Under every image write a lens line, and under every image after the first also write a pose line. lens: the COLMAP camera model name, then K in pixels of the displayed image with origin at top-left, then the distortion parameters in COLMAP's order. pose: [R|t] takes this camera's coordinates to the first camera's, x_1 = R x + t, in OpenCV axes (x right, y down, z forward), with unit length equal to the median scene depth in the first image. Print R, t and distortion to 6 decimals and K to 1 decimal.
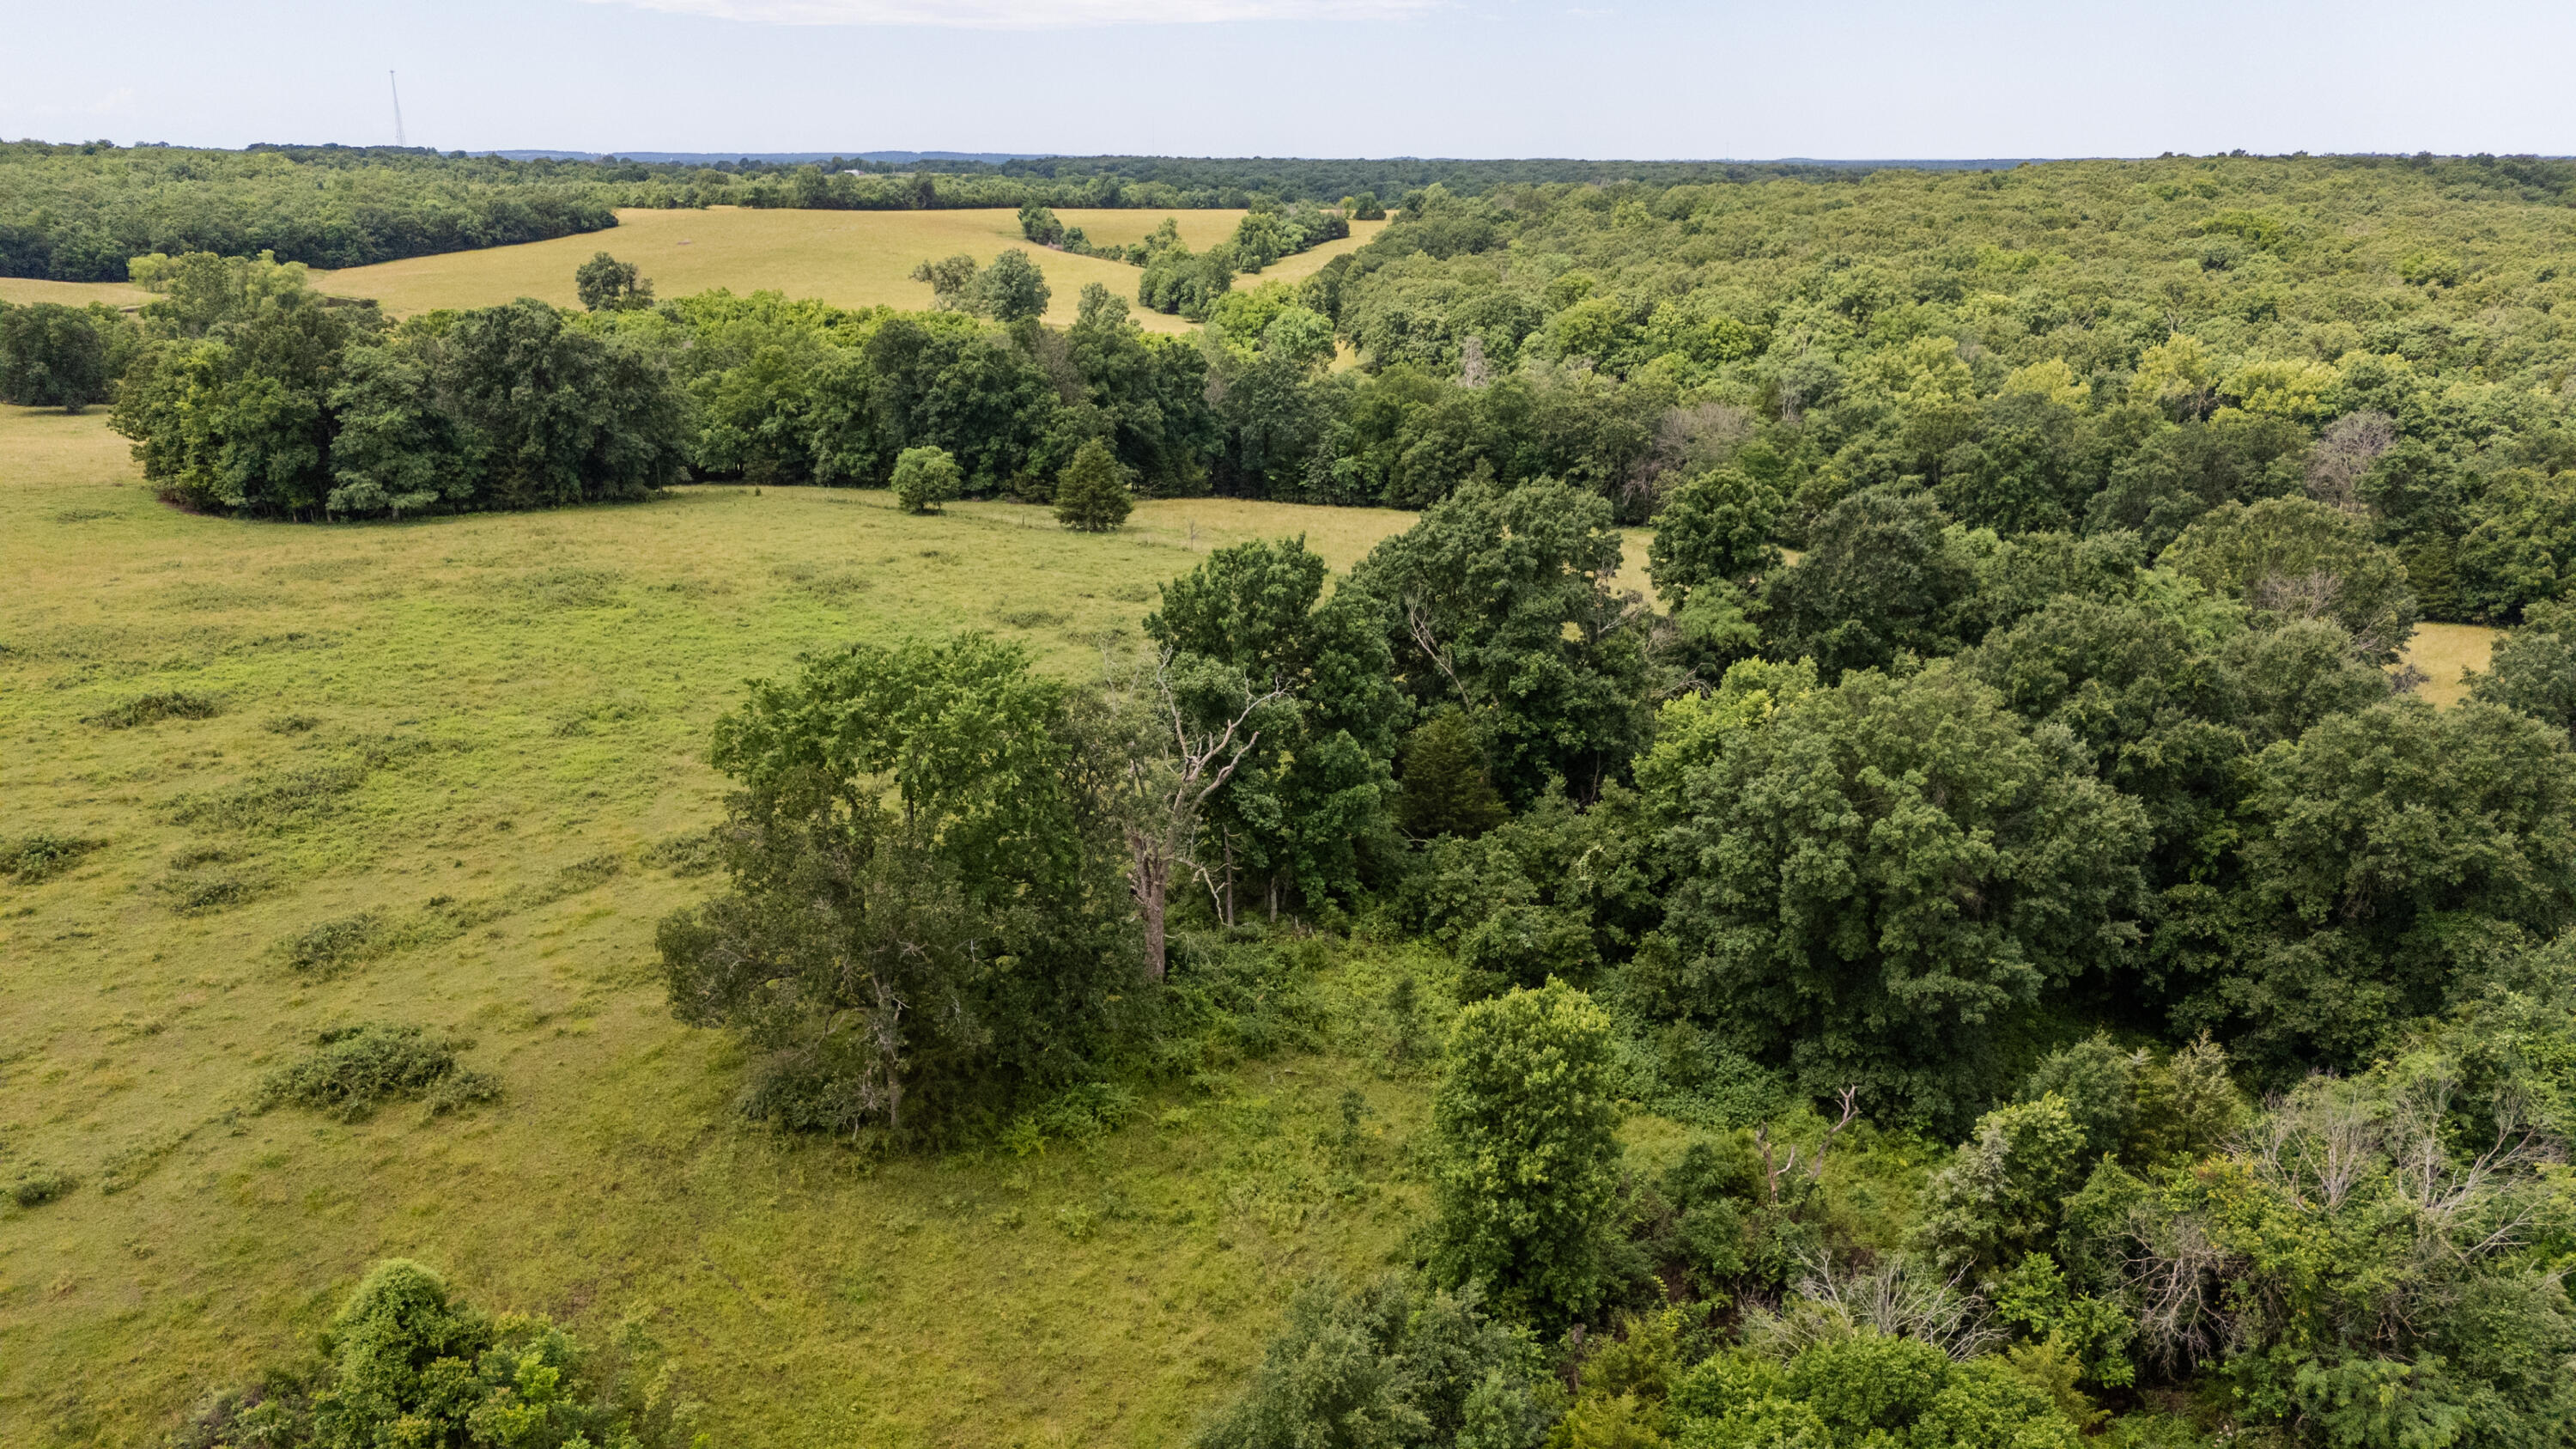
lens RADIAL K [[1886.5, 0, 1295.5], [0, 1886.5, 739.6], [0, 0, 1]] dist [0.066726, -0.064220]
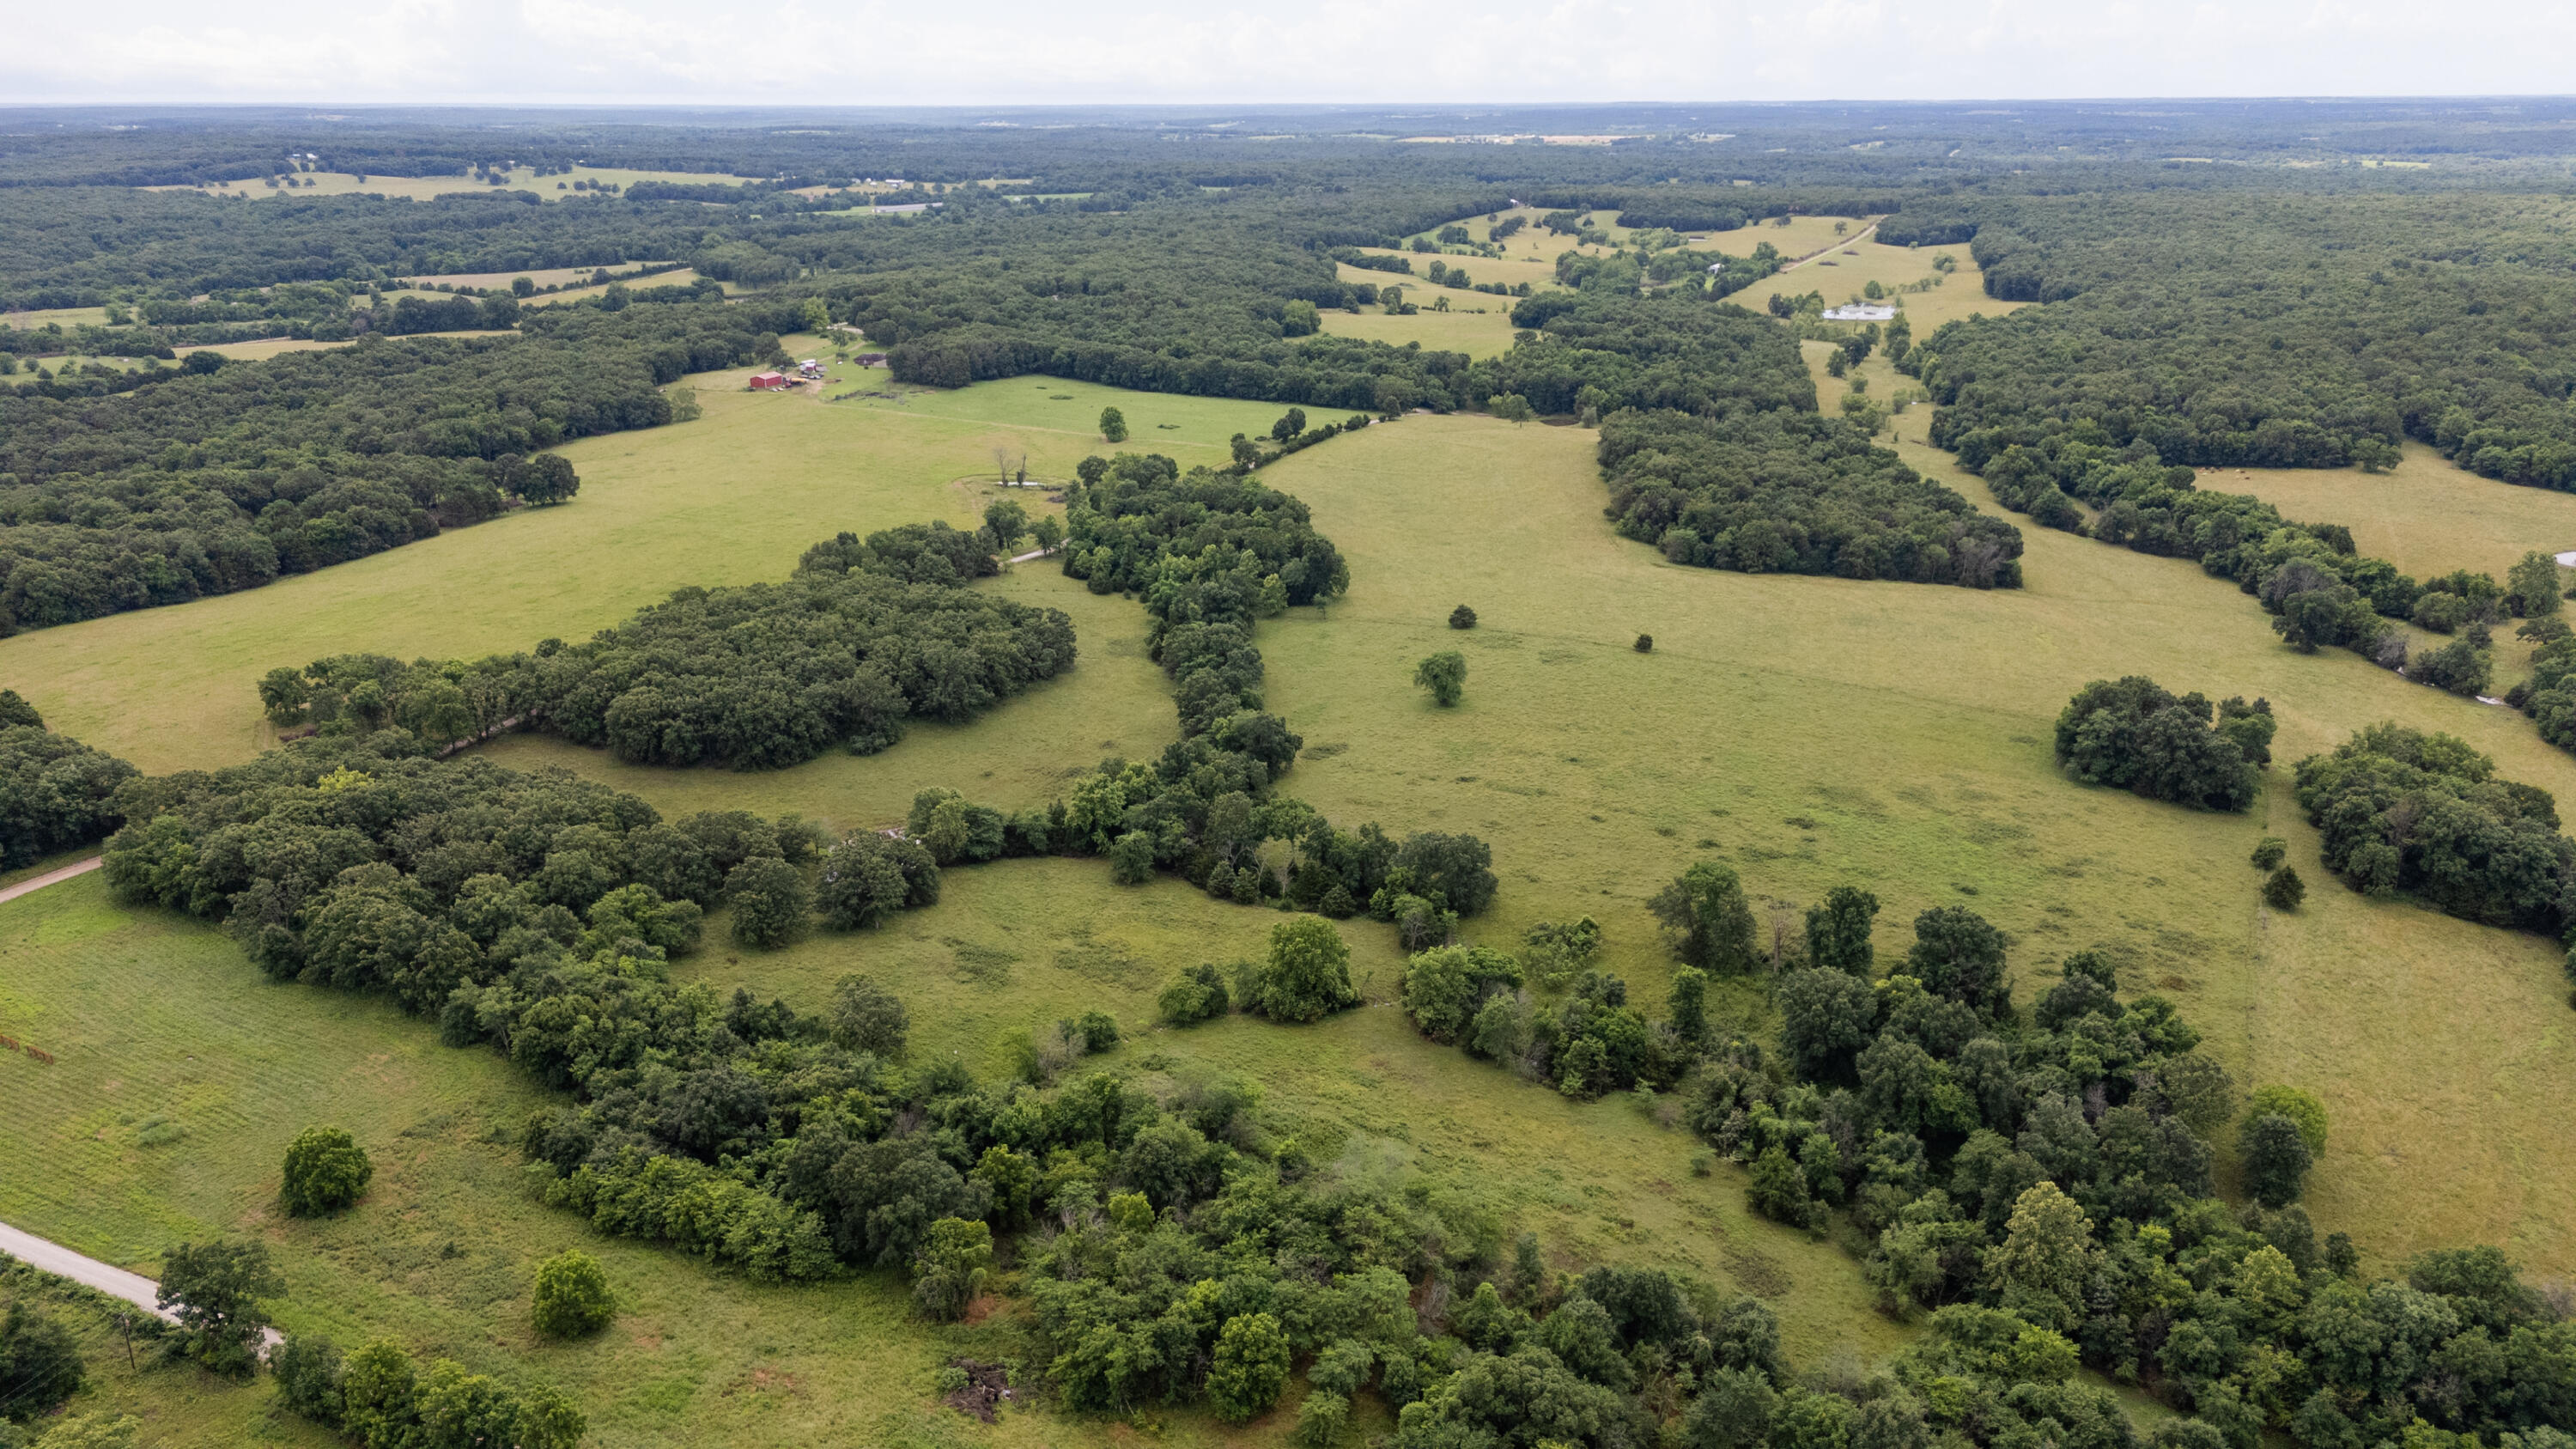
lens RADIAL K [[1899.7, 0, 1288.0], [0, 1899.7, 724.5], [0, 0, 1]] dist [0.061978, -0.068345]
pose [[0.132397, 0.306033, -0.942770, 1.100825], [-0.281841, 0.923505, 0.260200, -0.357470], [0.950283, 0.231261, 0.208522, -0.300277]]
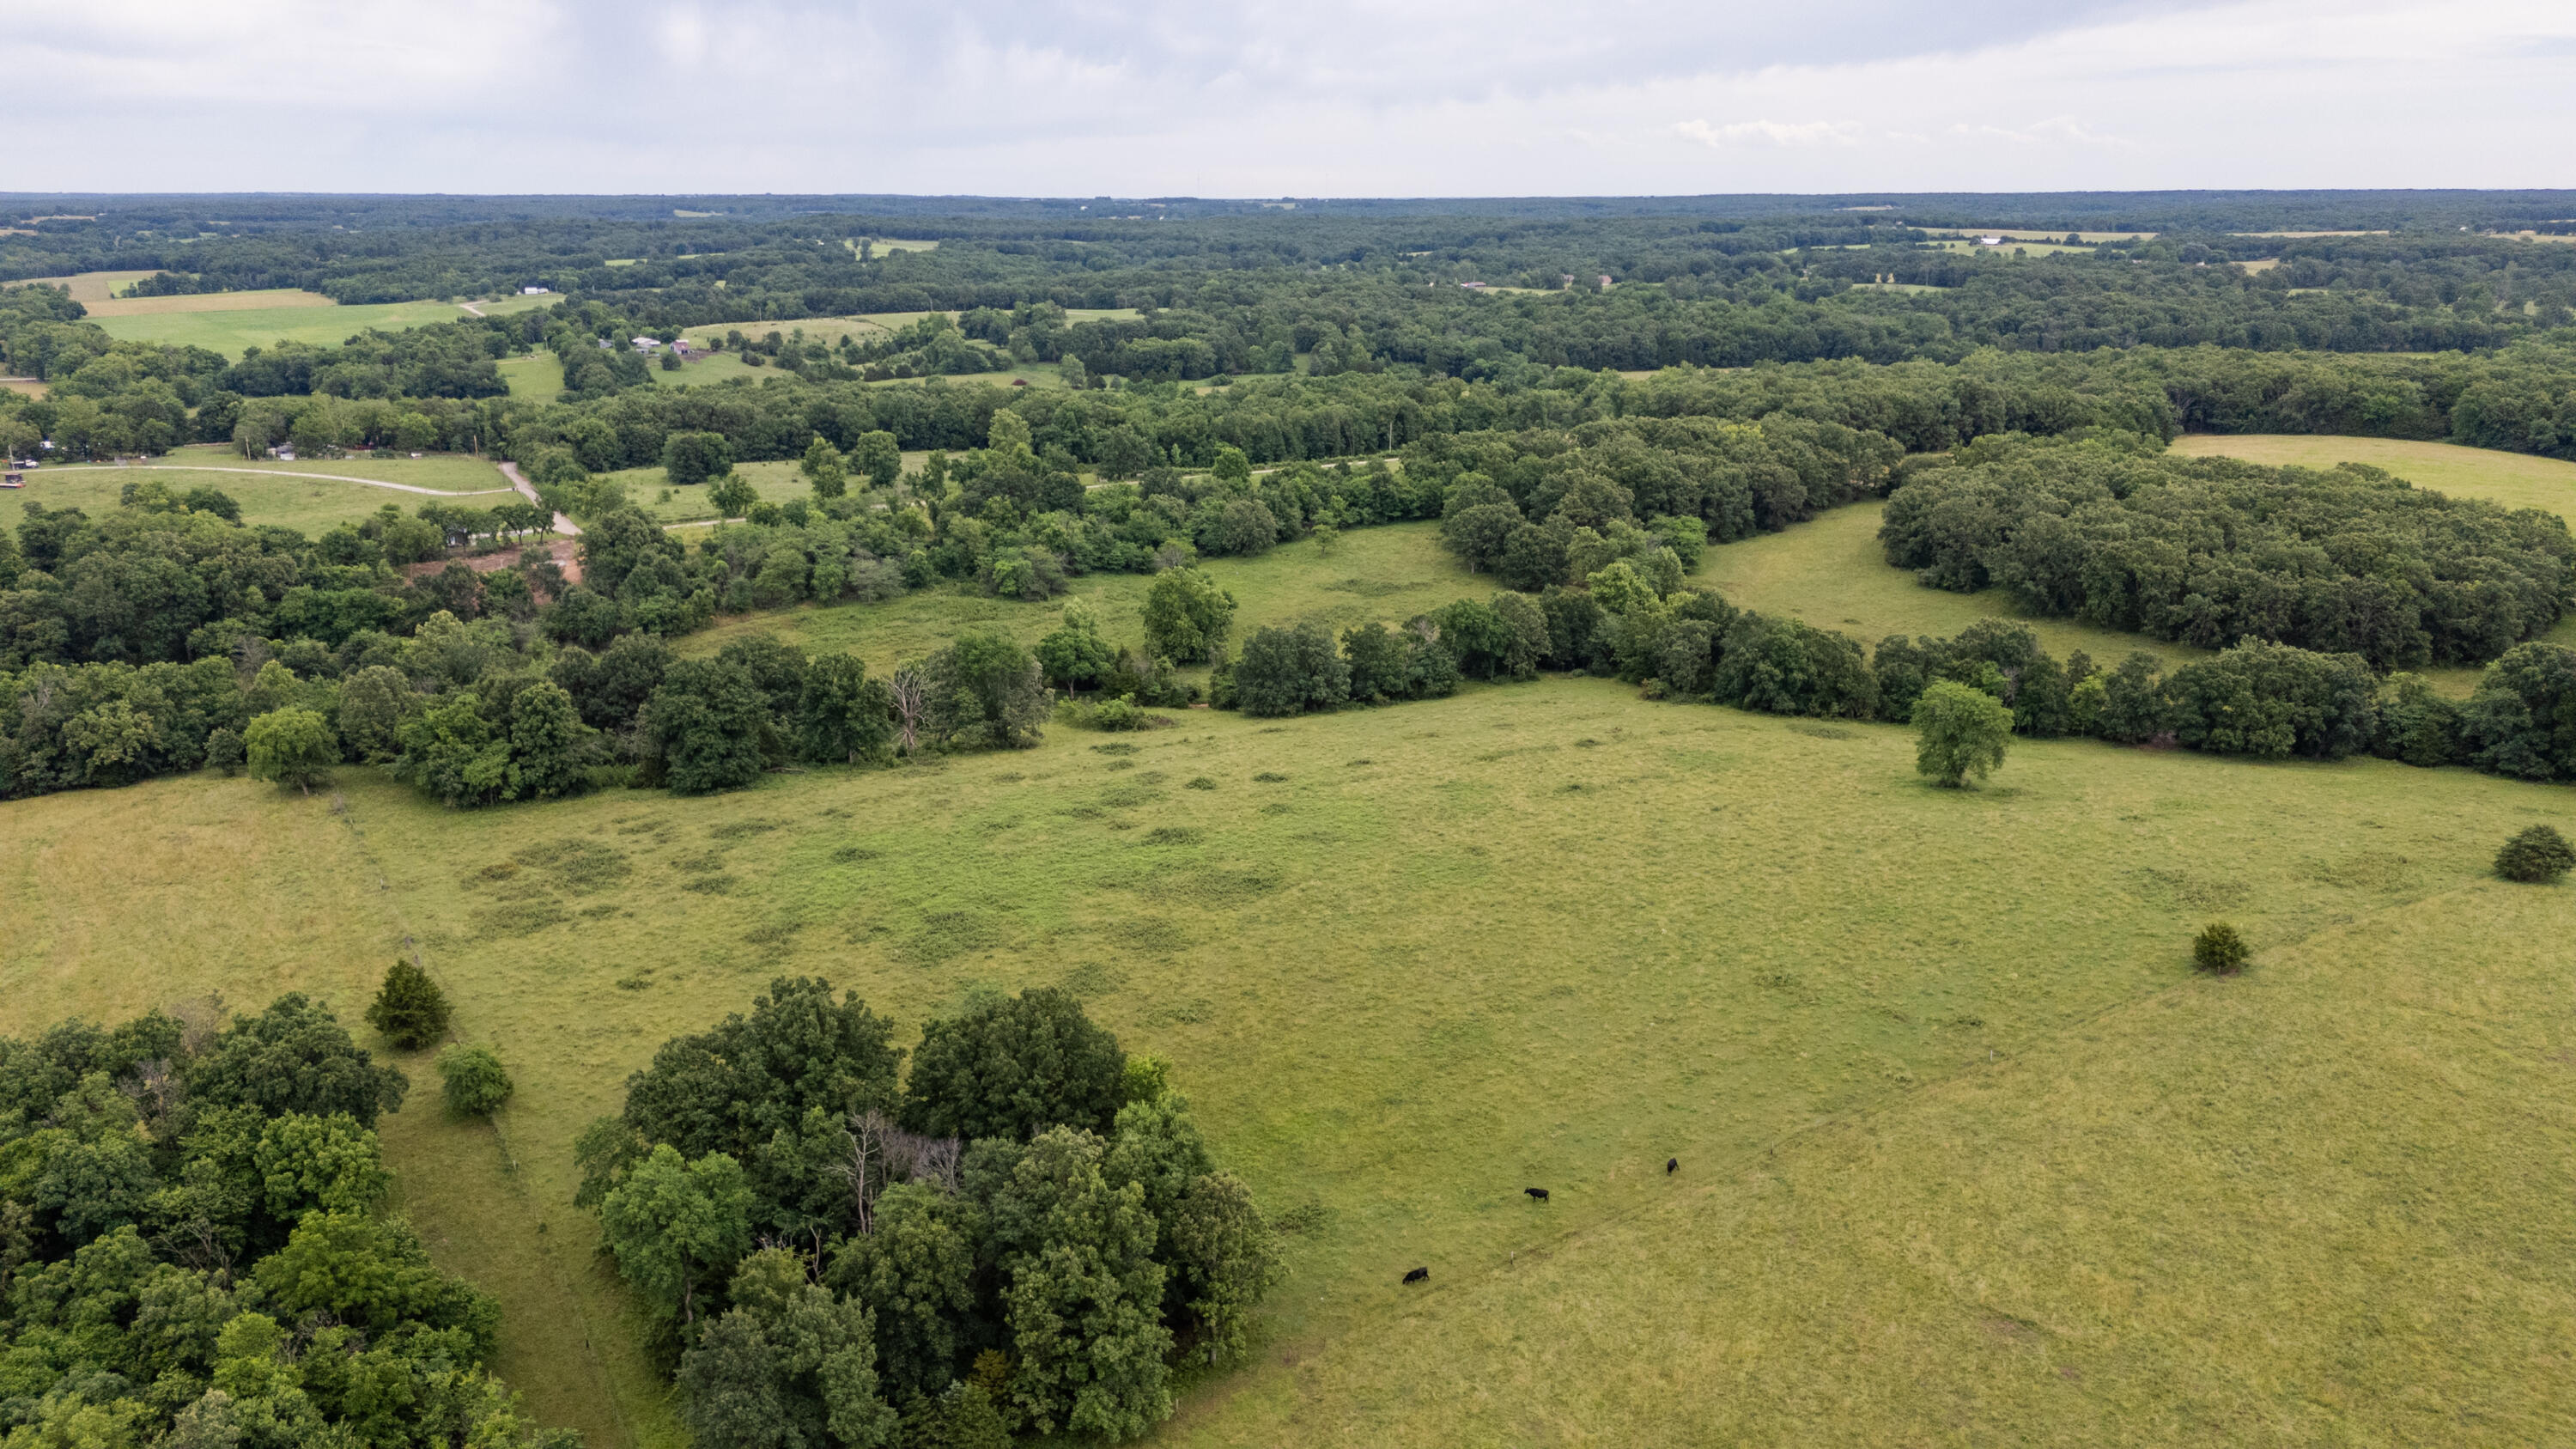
lens RADIAL K [[1896.6, 0, 1288.0], [0, 1896.6, 724.5], [0, 0, 1]] dist [0.053364, -0.011829]
pose [[-0.914932, -0.111198, 0.387987, -0.648957], [0.113948, 0.851026, 0.512611, -0.512070], [-0.387188, 0.513215, -0.765961, 1.071071]]
